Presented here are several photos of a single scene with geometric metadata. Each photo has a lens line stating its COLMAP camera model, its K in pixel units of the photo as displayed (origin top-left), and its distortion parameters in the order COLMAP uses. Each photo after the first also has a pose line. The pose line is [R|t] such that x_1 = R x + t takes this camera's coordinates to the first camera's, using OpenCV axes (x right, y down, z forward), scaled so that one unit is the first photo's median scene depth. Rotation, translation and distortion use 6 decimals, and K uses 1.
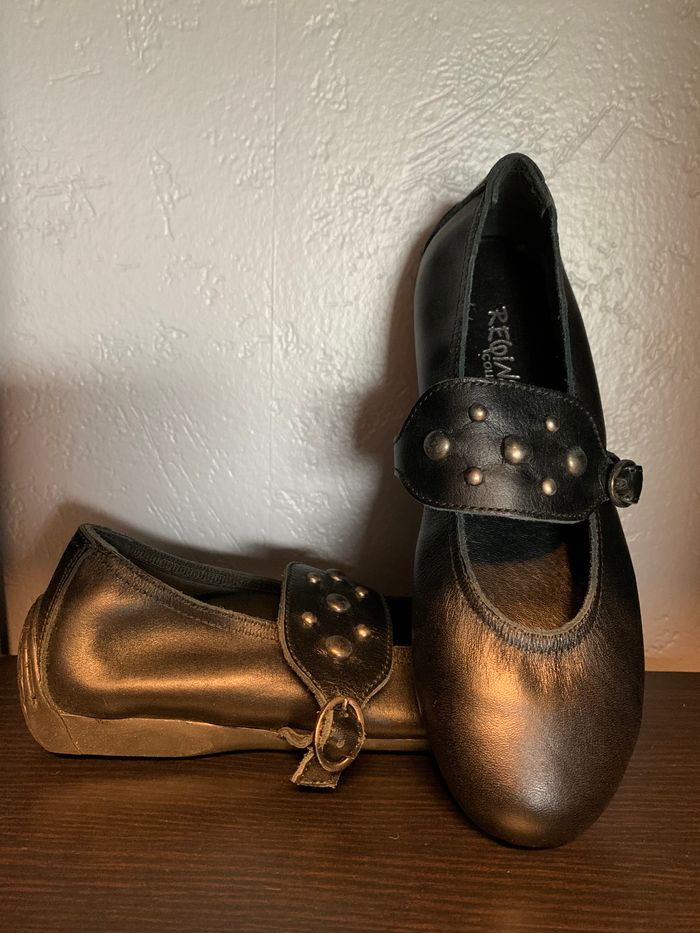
lens RADIAL K [[777.4, 0, 343.9], [0, 777.4, 465.7], [0, 0, 1]] dist [-0.019345, 0.018206]
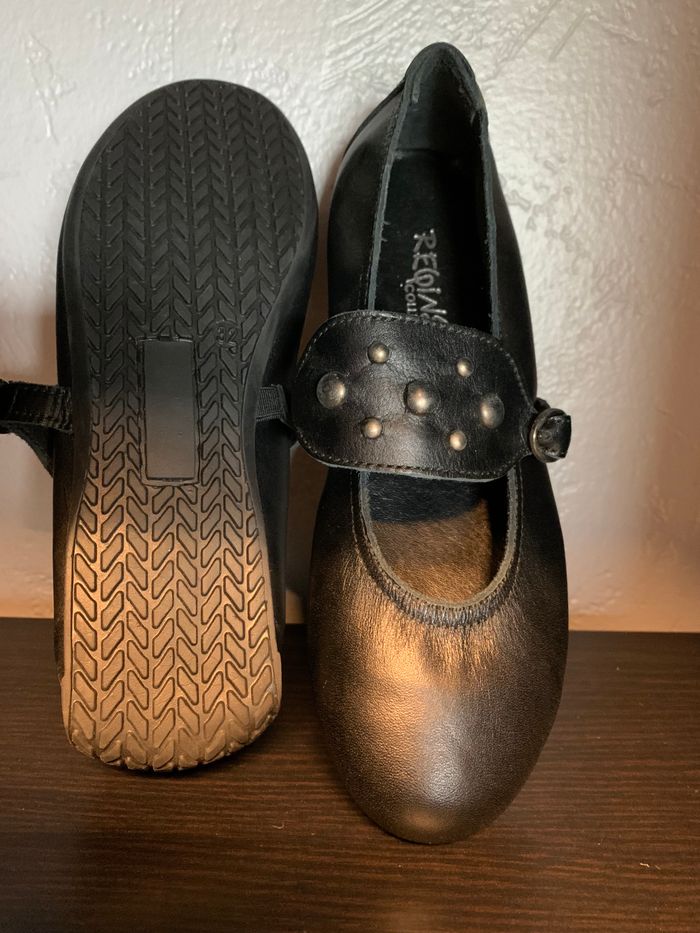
lens RADIAL K [[777.4, 0, 355.2], [0, 777.4, 468.1], [0, 0, 1]] dist [-0.019345, 0.018206]
pose [[0.999319, 0.005875, 0.036439, 0.083211], [-0.009224, 0.995677, 0.092428, -0.014616], [-0.035738, -0.092701, 0.995052, 0.098849]]
